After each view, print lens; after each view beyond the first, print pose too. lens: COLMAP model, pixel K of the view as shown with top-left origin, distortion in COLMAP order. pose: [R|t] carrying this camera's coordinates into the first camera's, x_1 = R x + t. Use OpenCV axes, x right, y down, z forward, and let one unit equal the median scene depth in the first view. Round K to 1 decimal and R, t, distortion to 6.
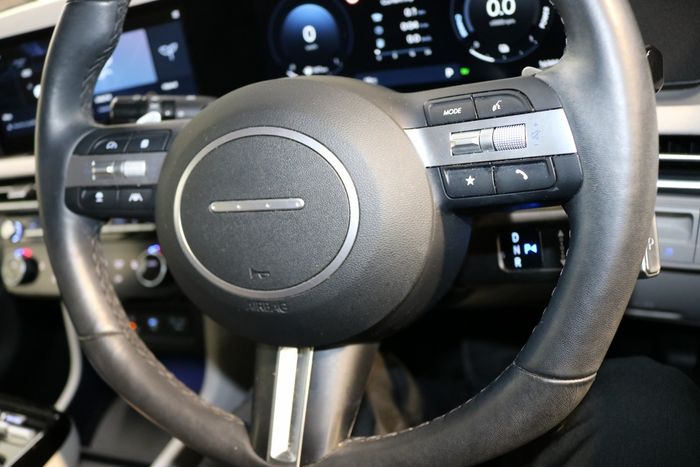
lens RADIAL K [[572.8, 0, 341.8], [0, 572.8, 239.9], [0, 0, 1]] dist [-0.159227, 0.114368]
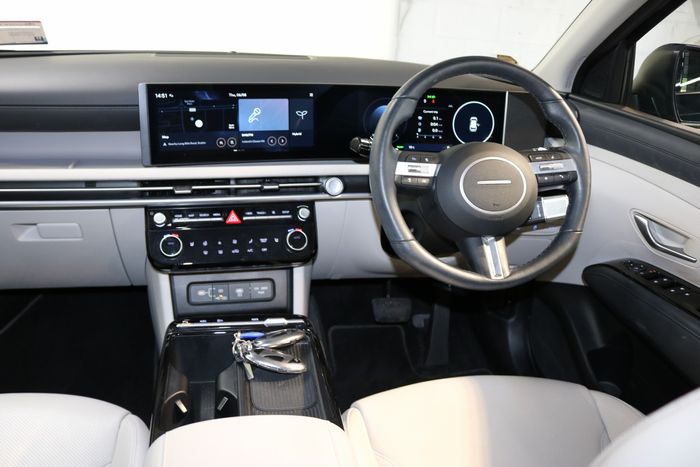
lens RADIAL K [[572.8, 0, 341.8], [0, 572.8, 239.9], [0, 0, 1]] dist [-0.159227, 0.114368]
pose [[0.811151, 0.033974, 0.583849, -1.421426], [0.061480, 0.987826, -0.142896, 0.346201], [-0.581597, 0.151805, 0.799188, -0.468856]]
